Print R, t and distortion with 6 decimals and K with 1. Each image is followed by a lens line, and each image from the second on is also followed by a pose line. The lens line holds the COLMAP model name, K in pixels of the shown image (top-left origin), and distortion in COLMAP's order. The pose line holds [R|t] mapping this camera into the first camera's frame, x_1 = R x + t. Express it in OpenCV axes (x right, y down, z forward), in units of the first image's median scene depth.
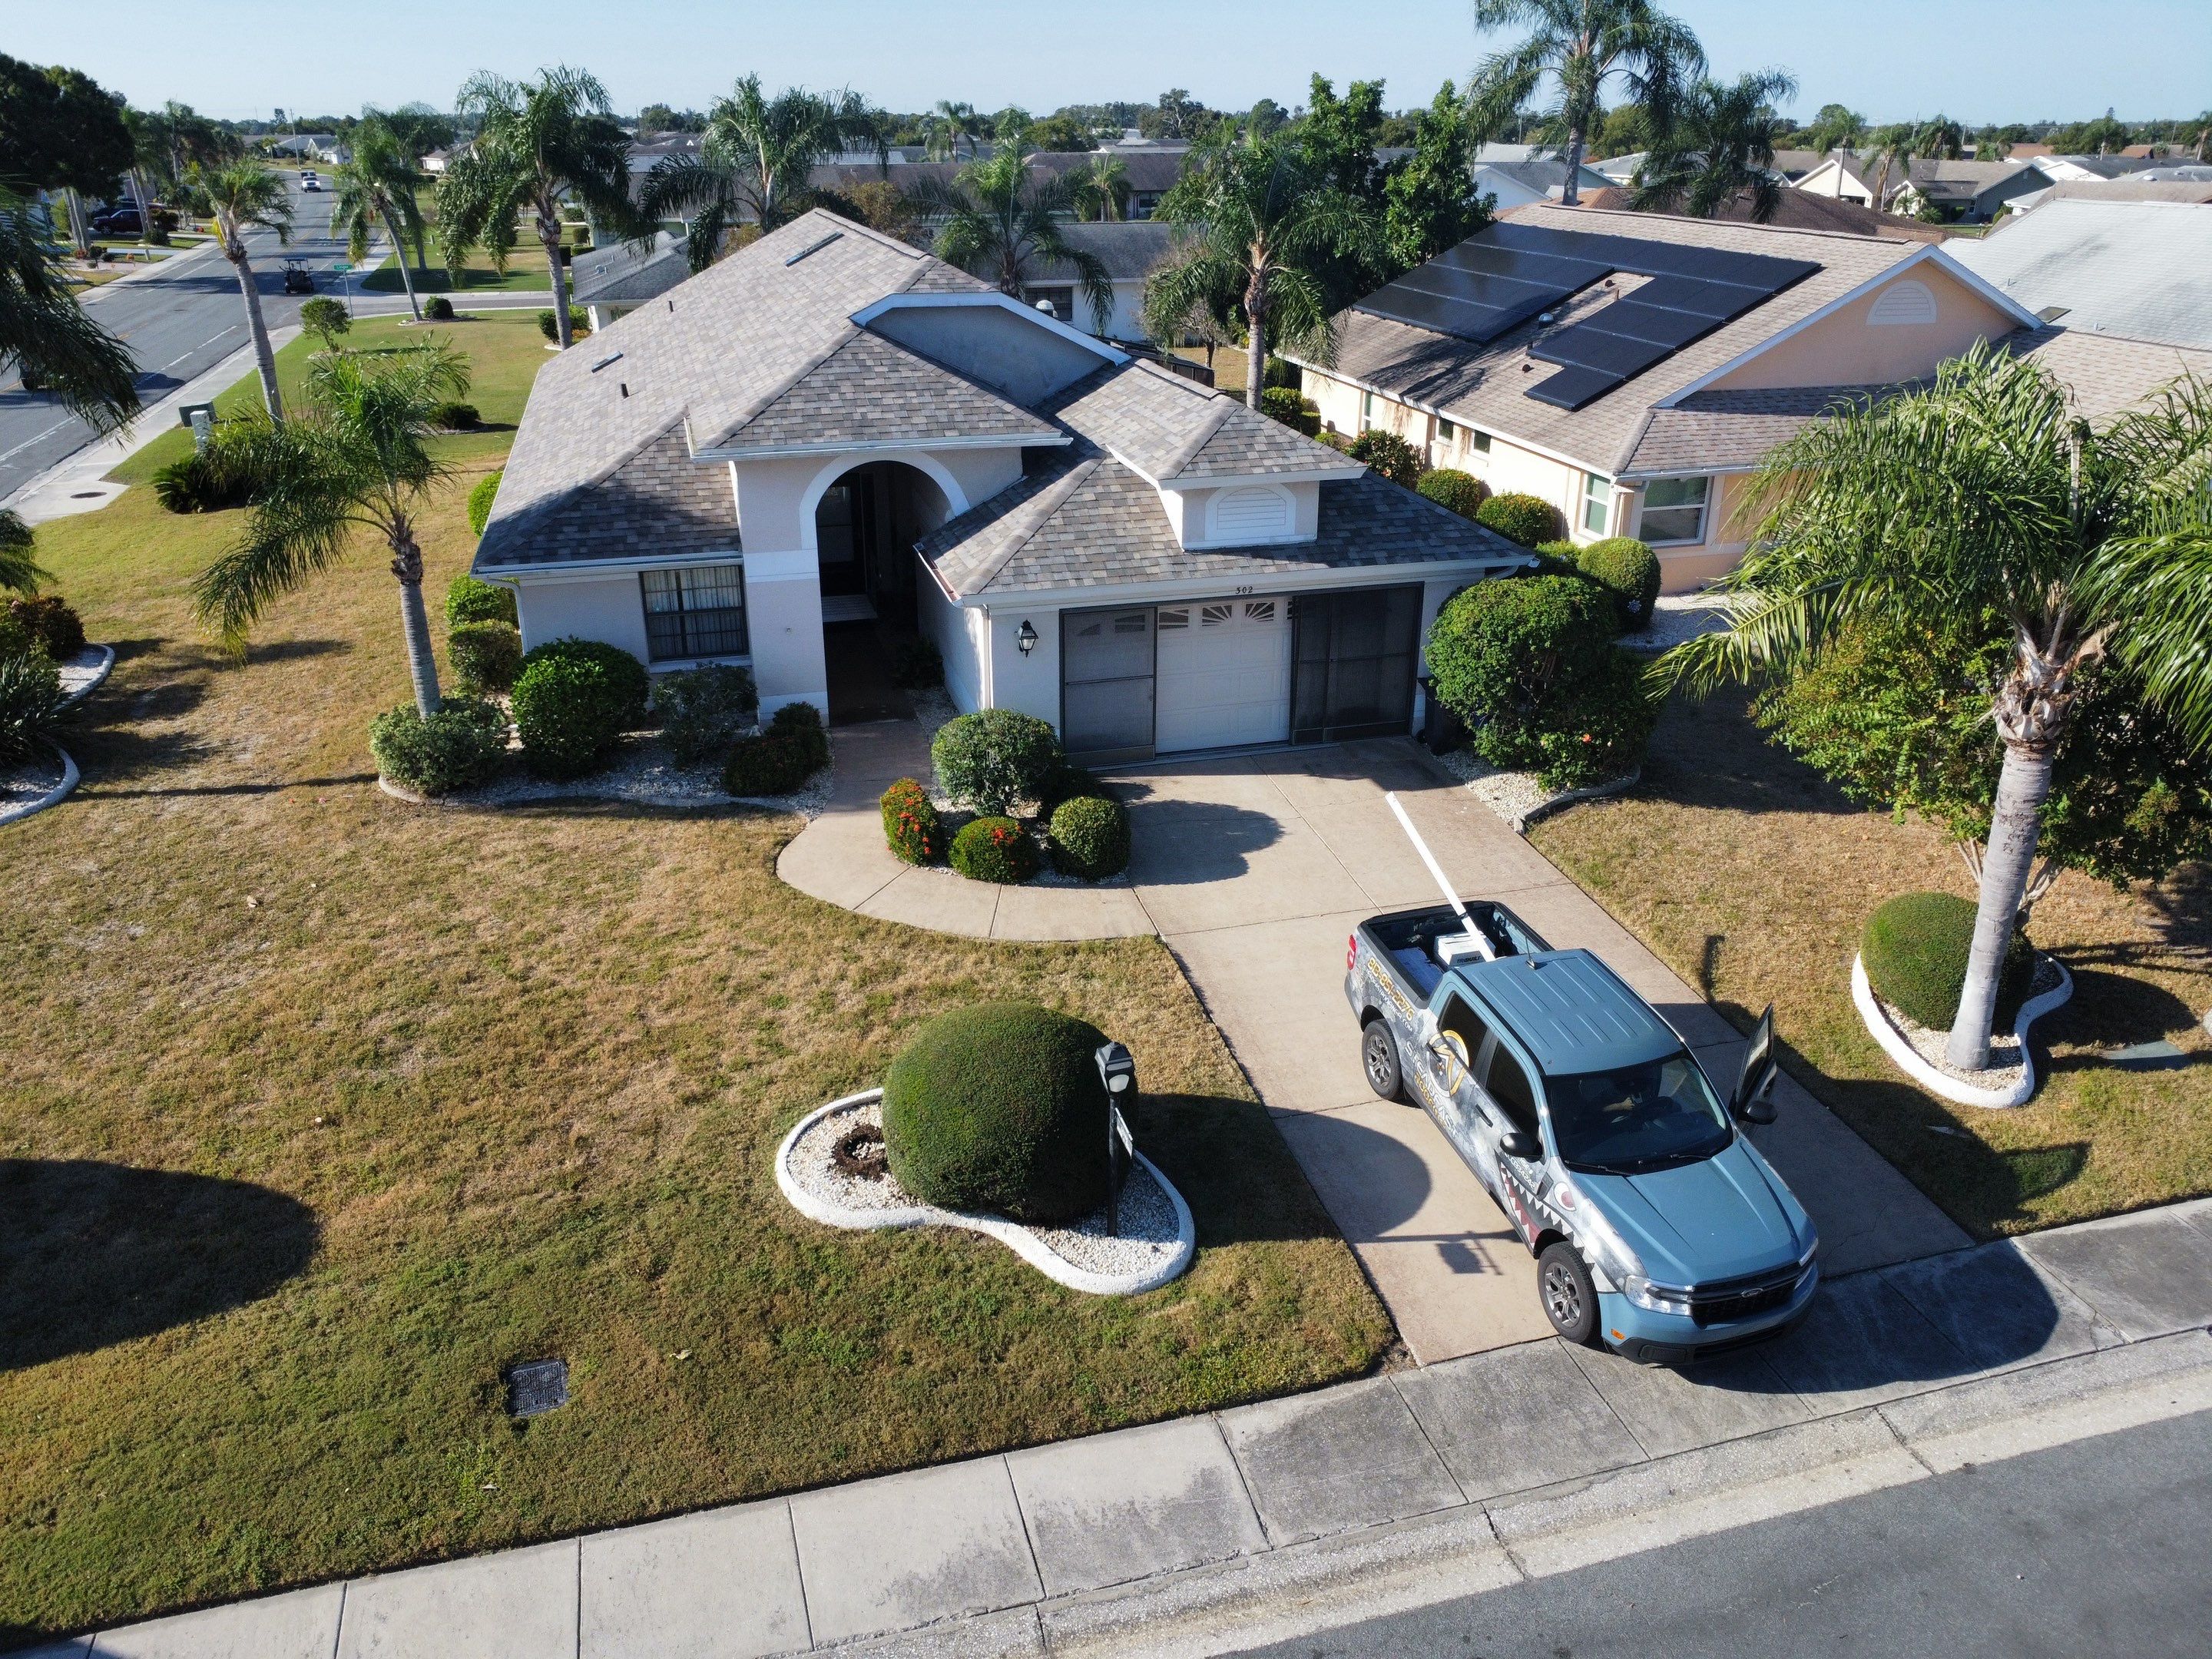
lens RADIAL K [[1602.9, 0, 1095.4], [0, 1602.9, 814.6], [0, 0, 1]] dist [-0.028303, -0.006956]
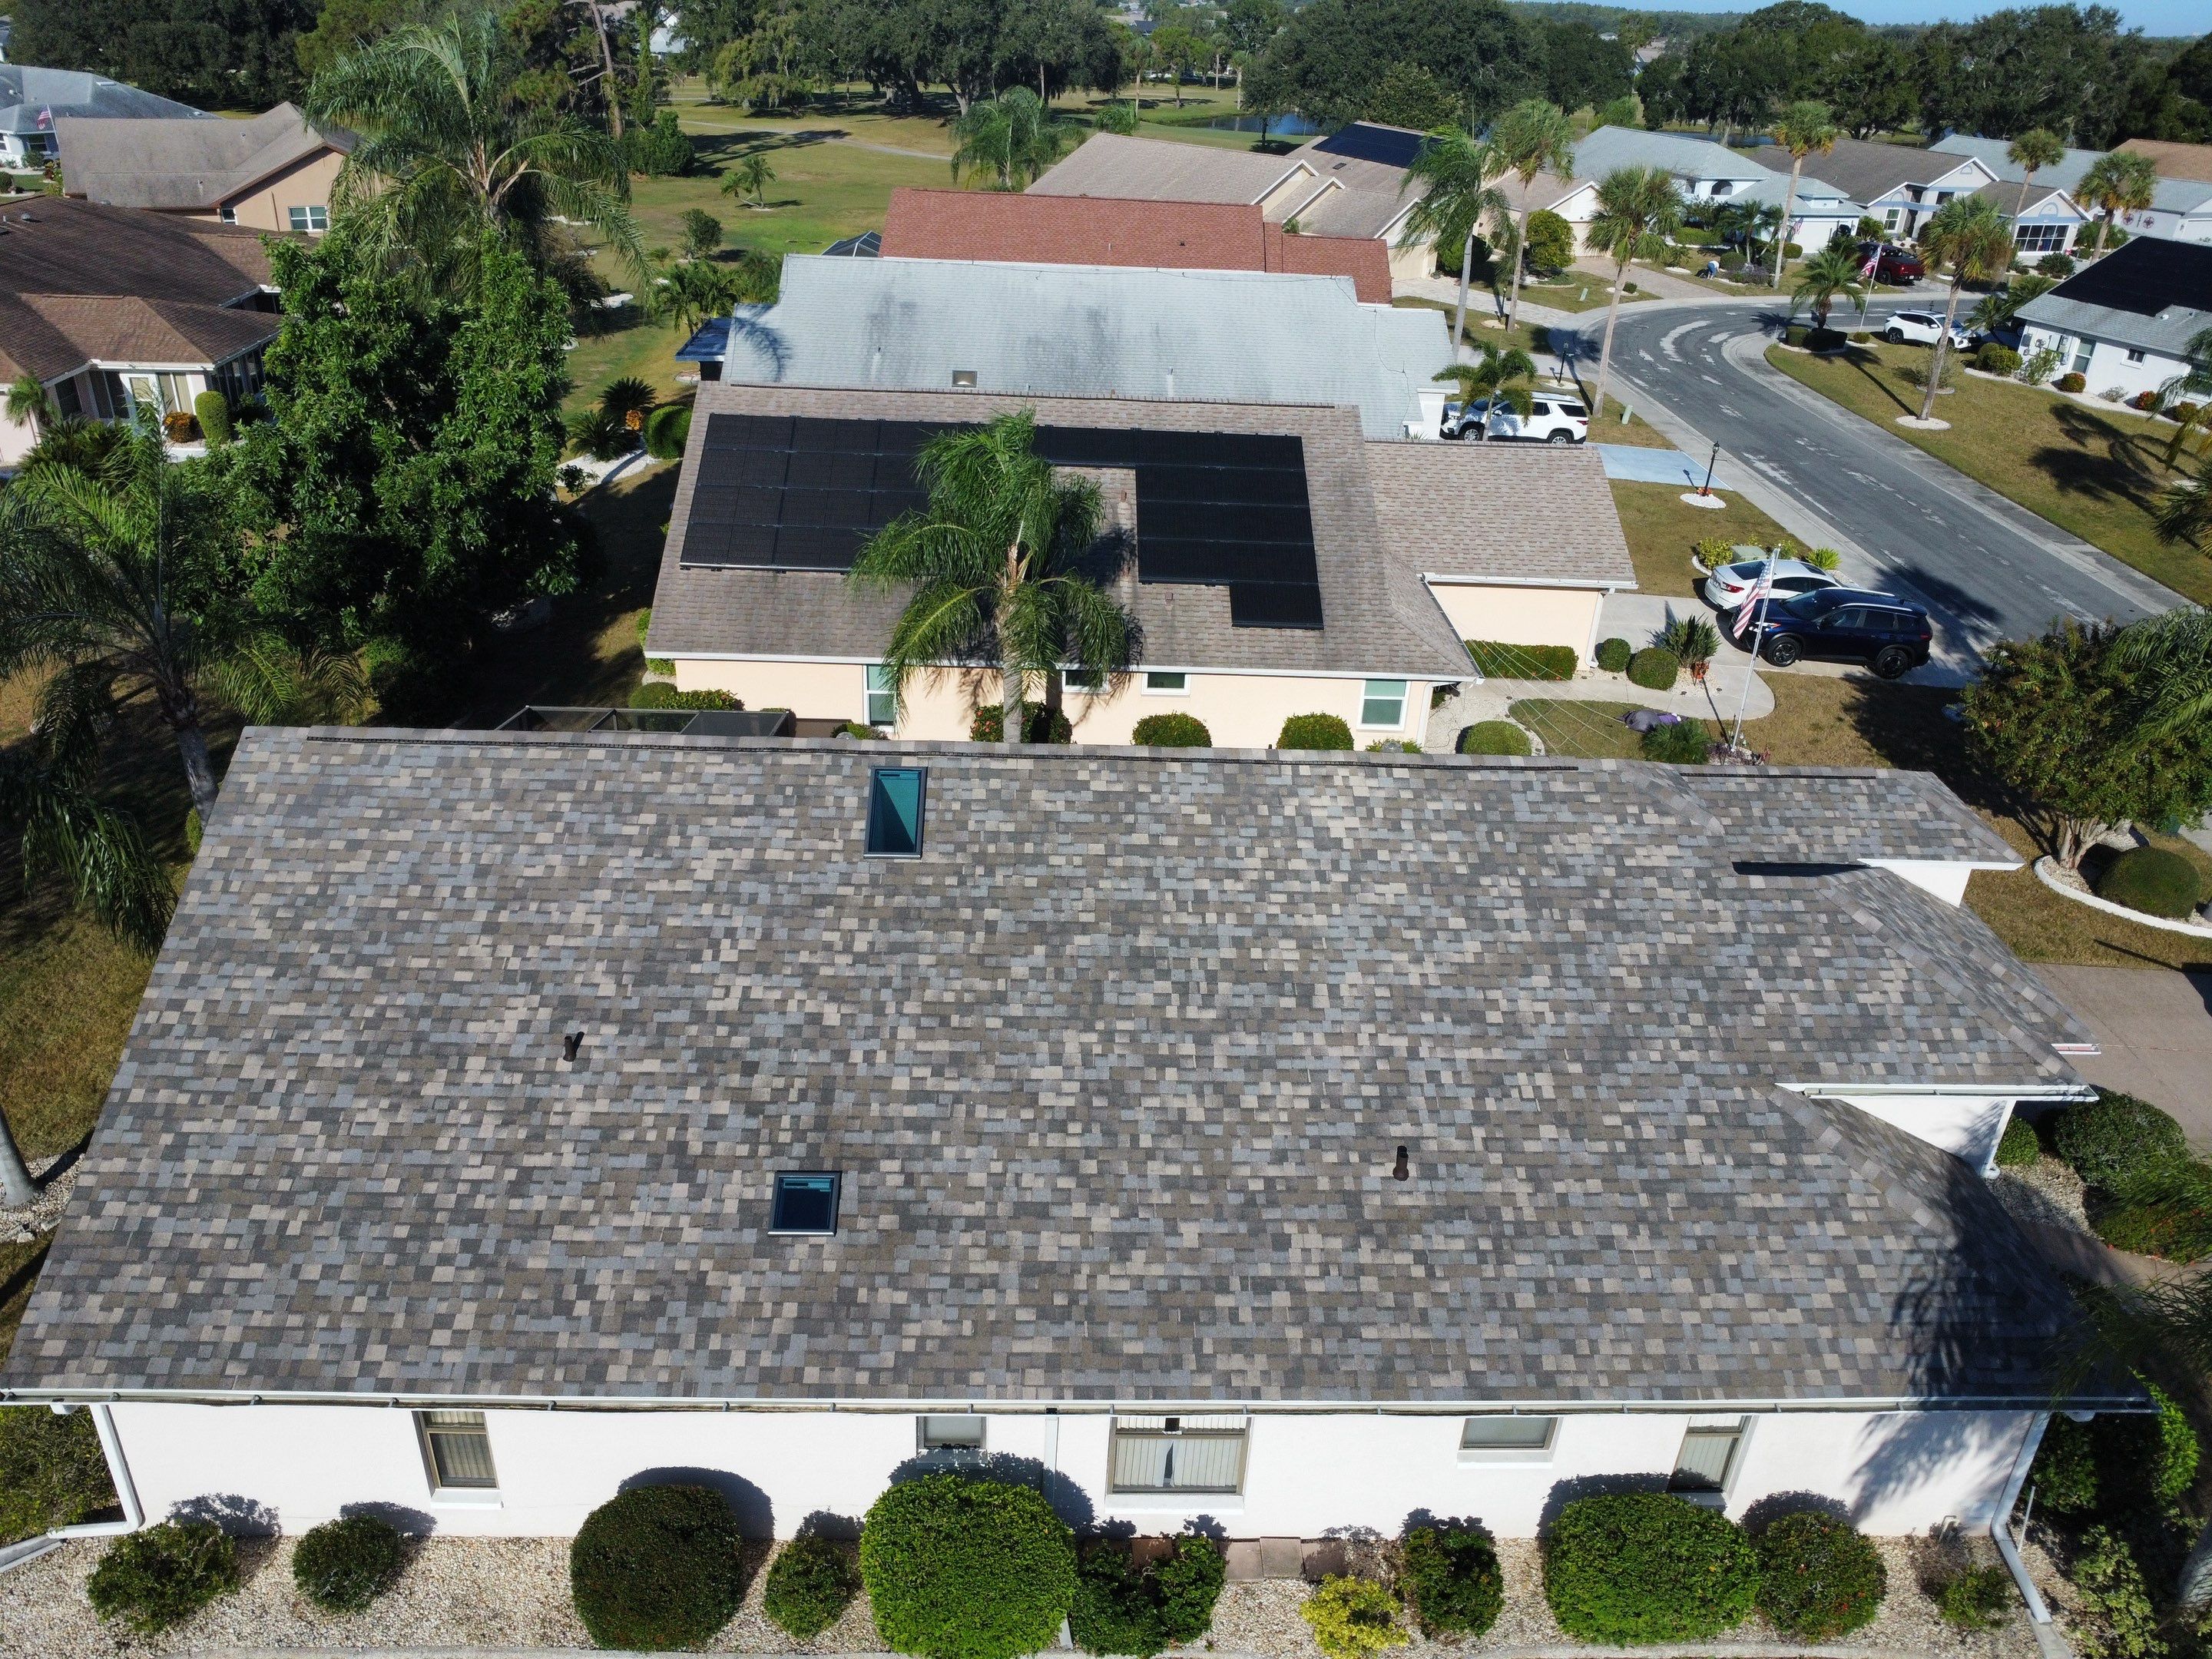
lens RADIAL K [[1602.9, 0, 1098.8], [0, 1602.9, 821.5], [0, 0, 1]] dist [-0.028303, -0.006956]
pose [[0.229042, -0.446592, 0.864925, -0.981706], [0.348250, 0.867330, 0.355613, -0.790843], [-0.908989, 0.219760, 0.354181, 1.091563]]
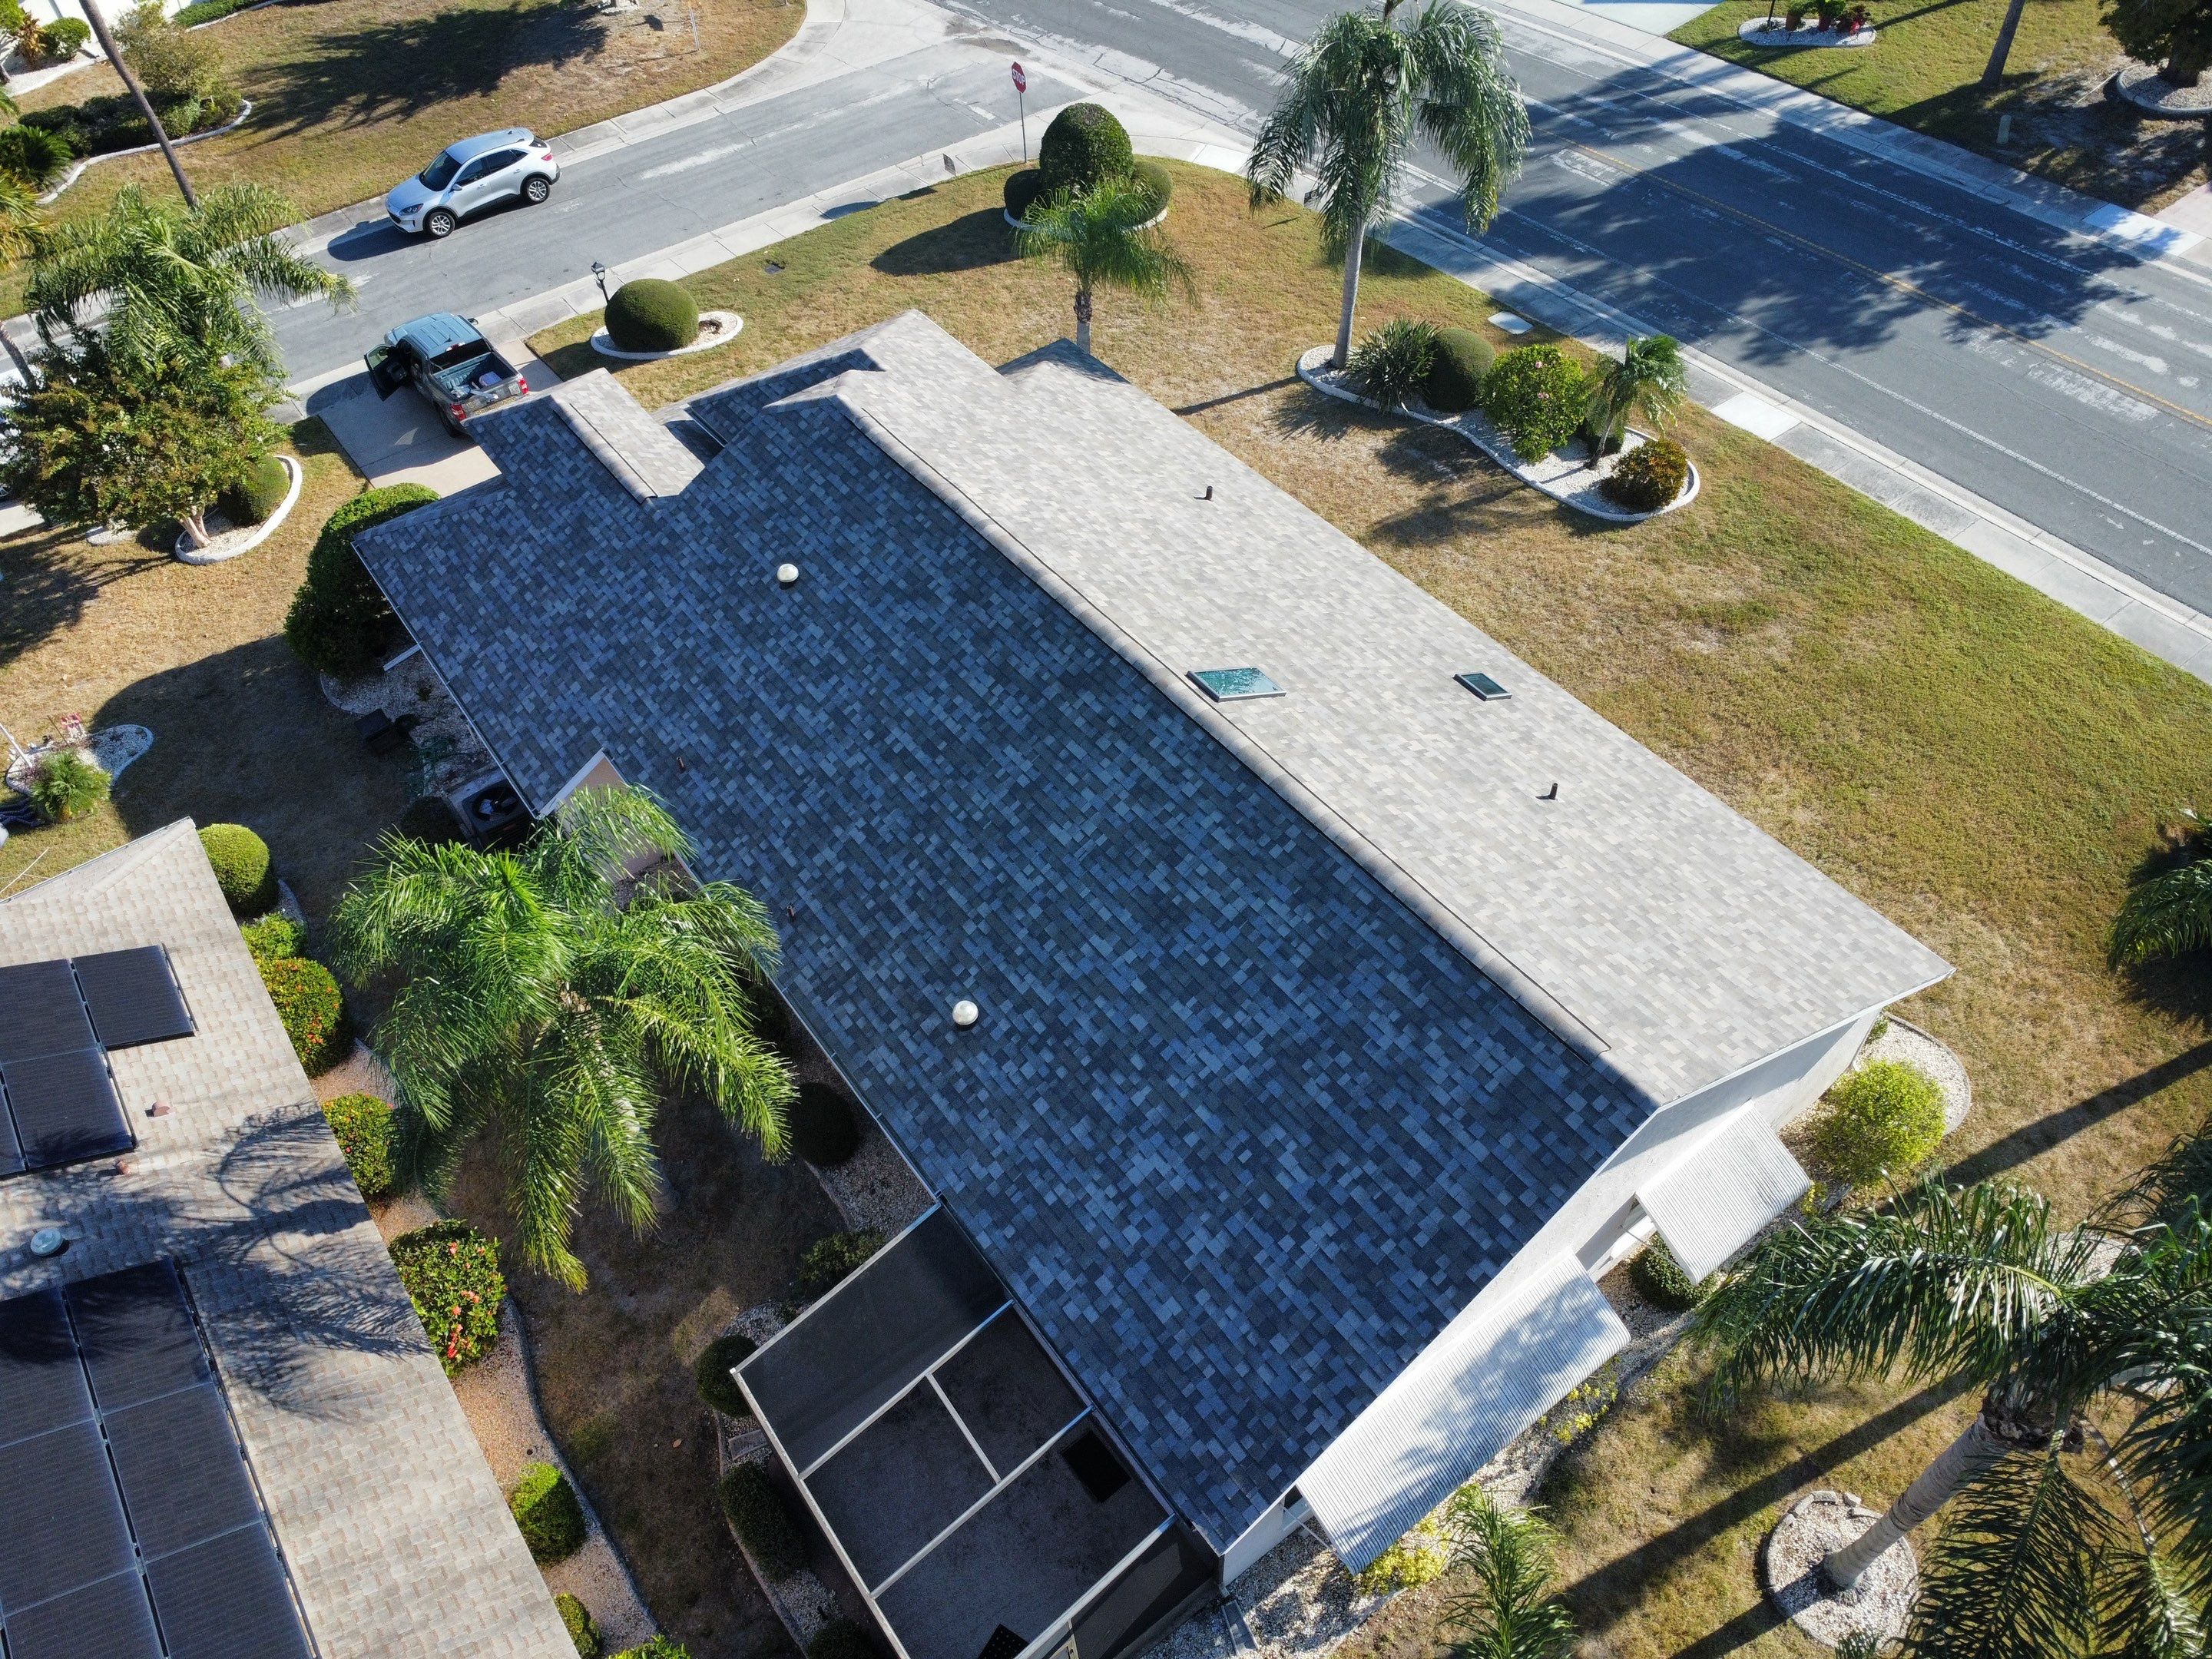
lens RADIAL K [[1602.9, 0, 1091.8], [0, 1602.9, 818.7], [0, 0, 1]] dist [-0.028303, -0.006956]
pose [[-0.933156, 0.294470, -0.206172, 0.040662], [-0.097505, 0.344694, 0.933637, -1.393801], [0.345994, 0.891332, -0.292941, 1.817618]]
